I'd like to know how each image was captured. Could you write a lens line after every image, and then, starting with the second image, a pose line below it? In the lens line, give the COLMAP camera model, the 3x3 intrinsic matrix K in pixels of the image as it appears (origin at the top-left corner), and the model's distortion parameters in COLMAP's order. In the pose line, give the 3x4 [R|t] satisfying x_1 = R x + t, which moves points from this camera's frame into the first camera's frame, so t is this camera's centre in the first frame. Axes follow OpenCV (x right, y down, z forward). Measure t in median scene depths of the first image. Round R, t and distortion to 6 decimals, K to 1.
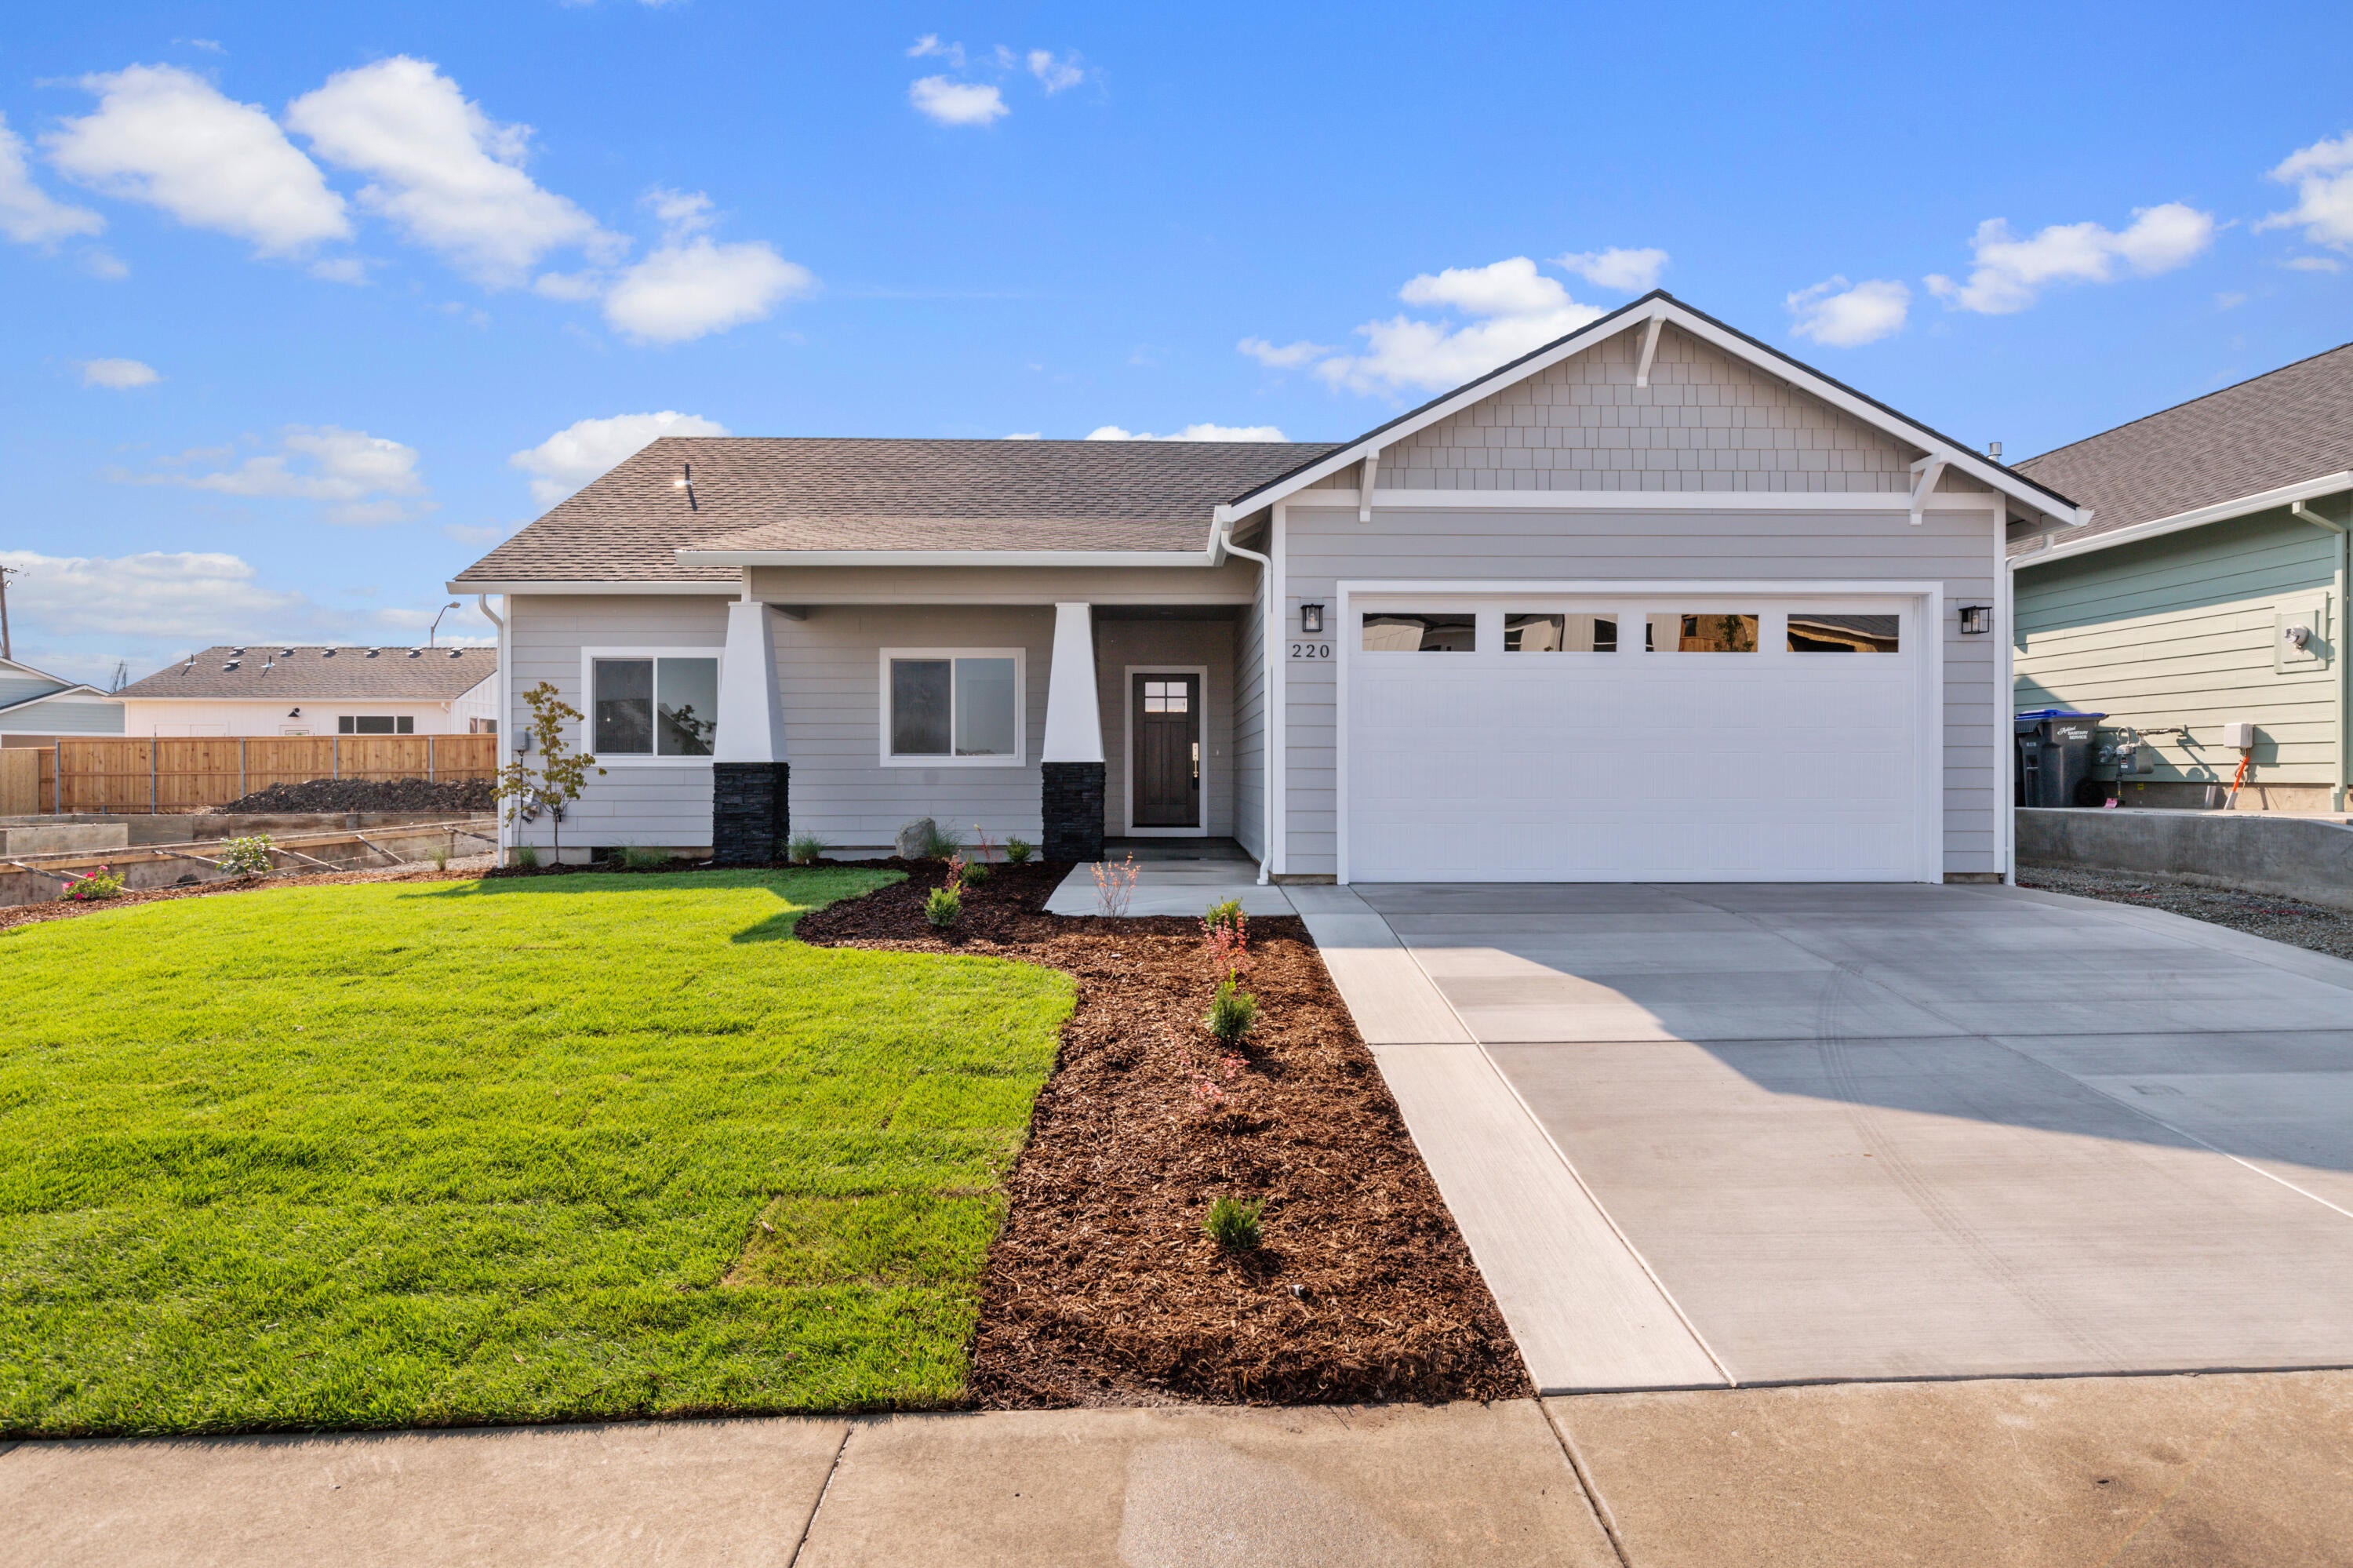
lens RADIAL K [[1053.1, 0, 1183.3], [0, 1053.1, 771.5], [0, 0, 1]] dist [0.004392, 0.000571]
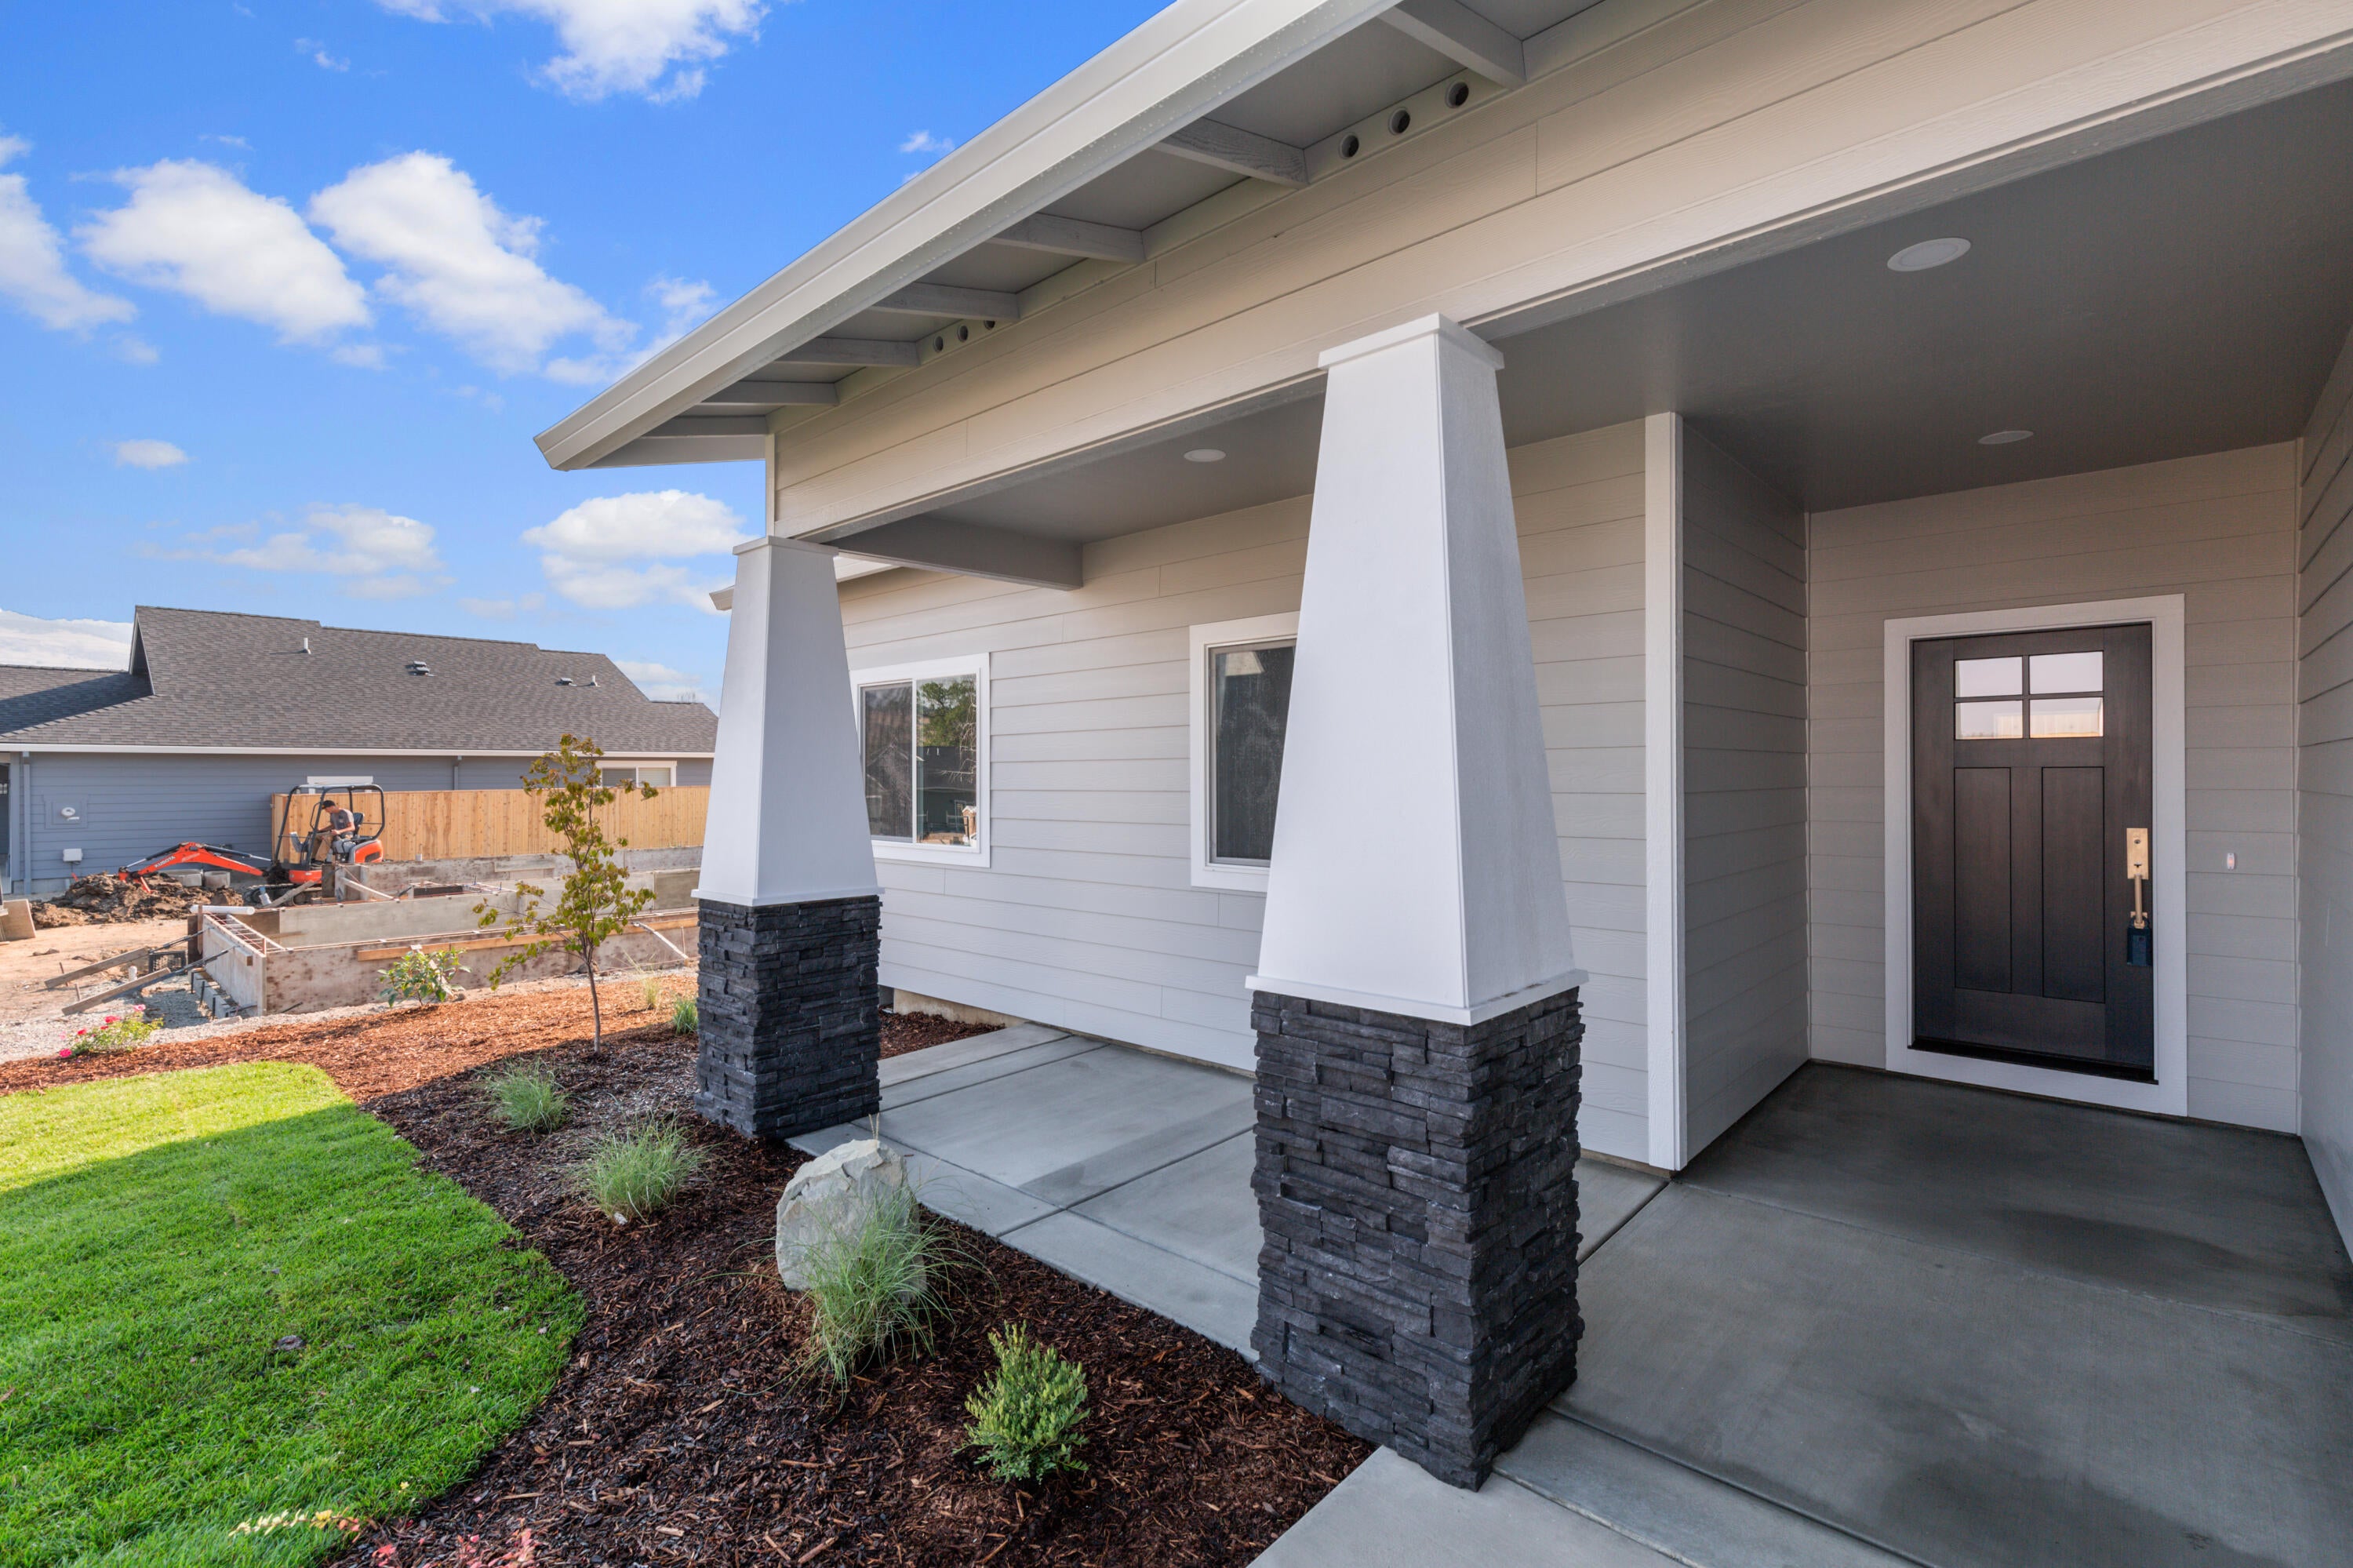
lens RADIAL K [[1053.1, 0, 1178.2], [0, 1053.1, 778.8], [0, 0, 1]] dist [0.004392, 0.000571]
pose [[0.733866, -0.004395, -0.679280, 0.016114], [-0.004533, 0.999925, -0.011367, -0.037762], [0.679279, 0.011421, 0.733791, 0.547271]]
